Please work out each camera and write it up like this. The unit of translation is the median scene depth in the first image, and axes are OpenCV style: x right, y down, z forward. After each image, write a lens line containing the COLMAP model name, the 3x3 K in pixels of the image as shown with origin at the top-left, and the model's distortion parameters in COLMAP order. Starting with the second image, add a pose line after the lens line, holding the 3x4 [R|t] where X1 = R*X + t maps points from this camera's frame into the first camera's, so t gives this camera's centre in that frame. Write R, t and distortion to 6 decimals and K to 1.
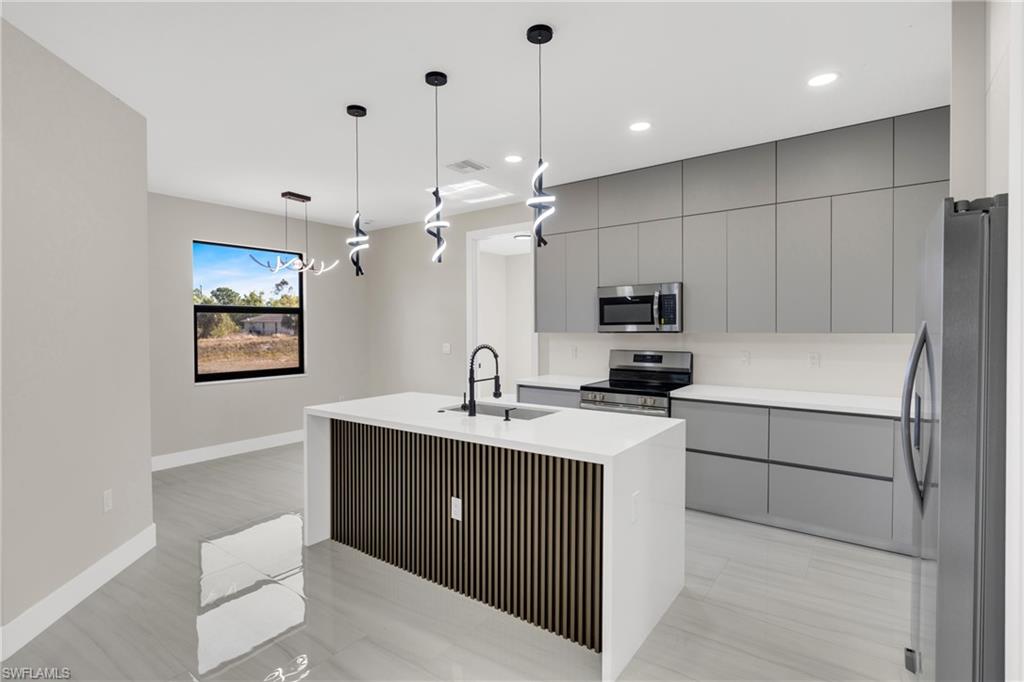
lens RADIAL K [[492.5, 0, 514.2], [0, 492.5, 335.9], [0, 0, 1]] dist [-0.005737, 0.000911]
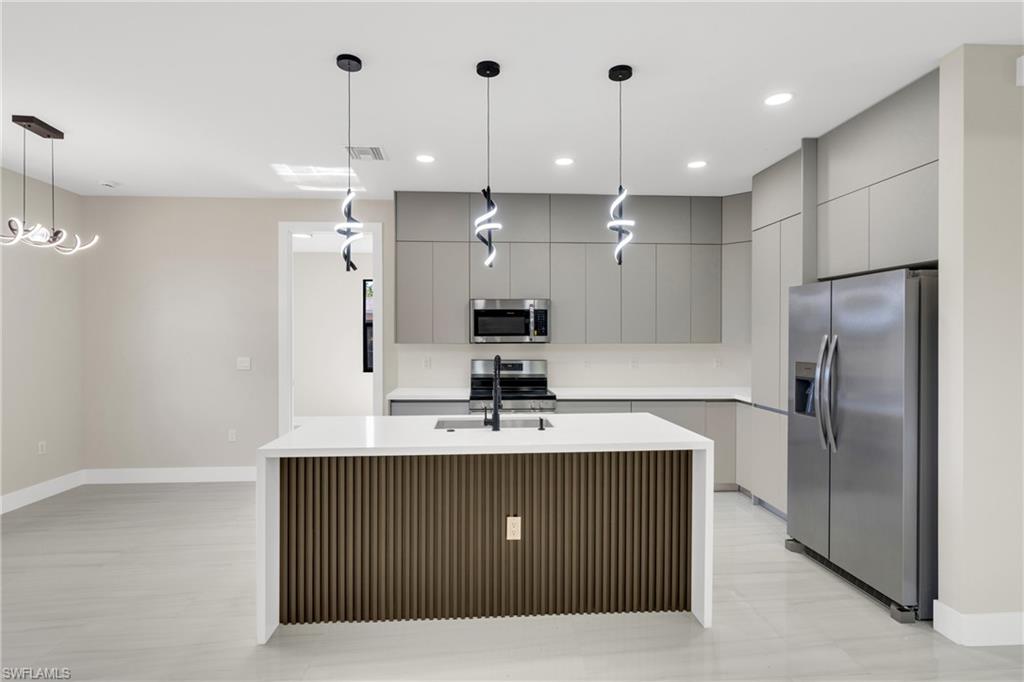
lens RADIAL K [[492.5, 0, 507.0], [0, 492.5, 340.4], [0, 0, 1]] dist [-0.005737, 0.000911]
pose [[0.769055, 0.001520, 0.639181, -0.465027], [0.005391, 0.999946, -0.008863, -0.003183], [-0.639160, 0.010262, 0.769005, 0.170364]]
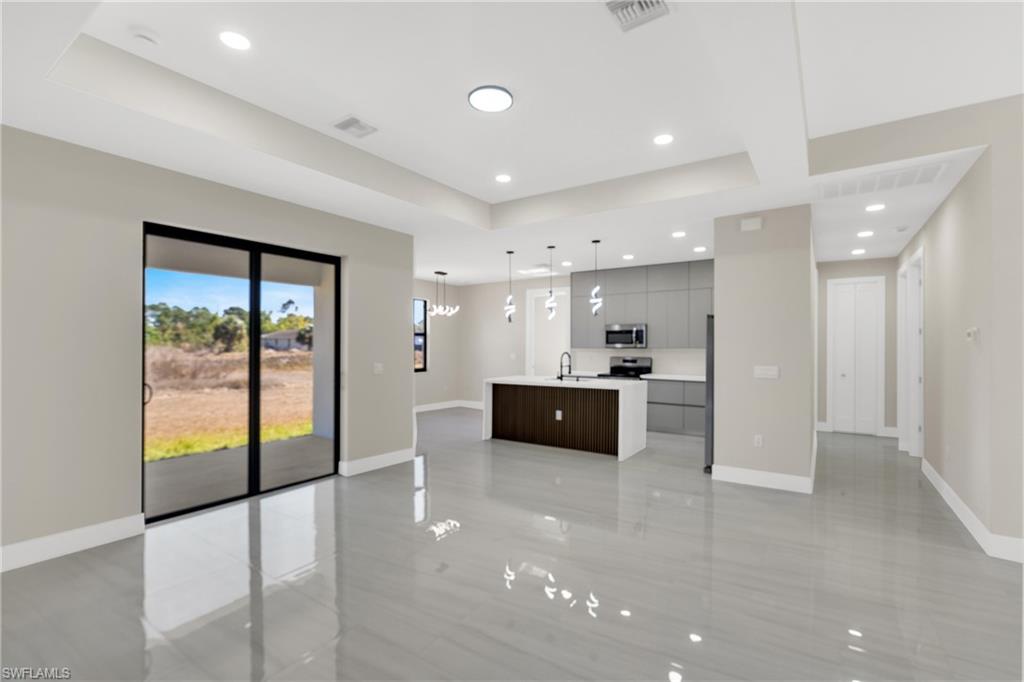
lens RADIAL K [[465.2, 0, 517.2], [0, 465.2, 341.7], [0, 0, 1]] dist [-0.003462, -0.000190]
pose [[0.998931, 0.007326, 0.045650, -0.284171], [-0.006208, 0.999679, -0.024582, 0.016882], [-0.045815, 0.024272, 0.998655, -0.905623]]
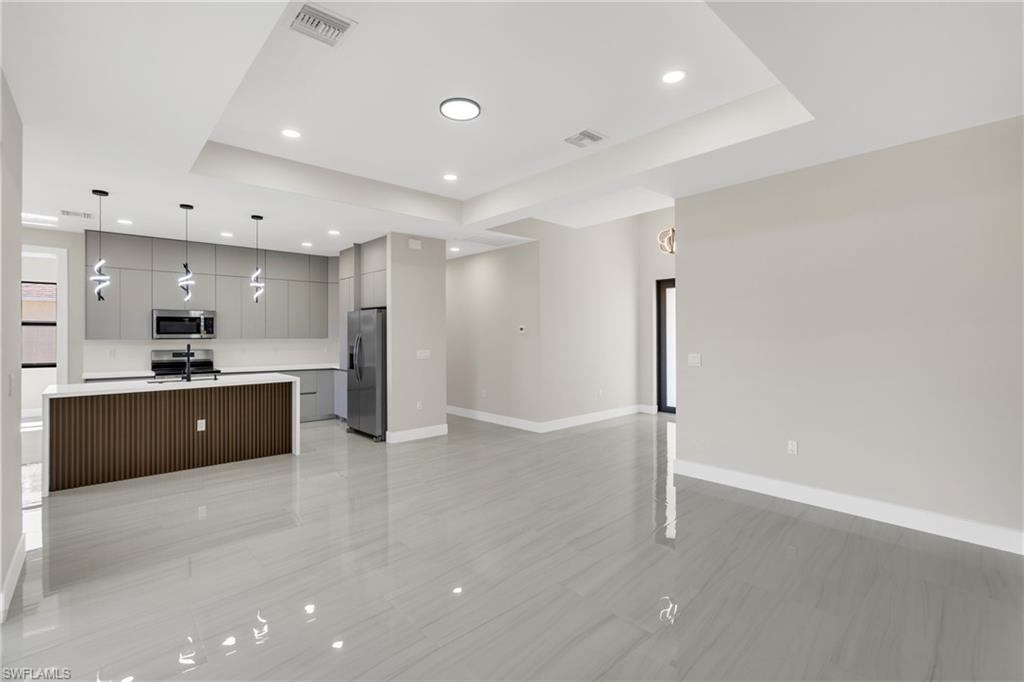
lens RADIAL K [[465.2, 0, 505.1], [0, 465.2, 334.7], [0, 0, 1]] dist [-0.003462, -0.000190]
pose [[0.209008, 0.003640, 0.977907, -1.086256], [0.014853, 0.999866, -0.006896, 0.006637], [-0.977801, 0.015966, 0.208926, -0.394191]]
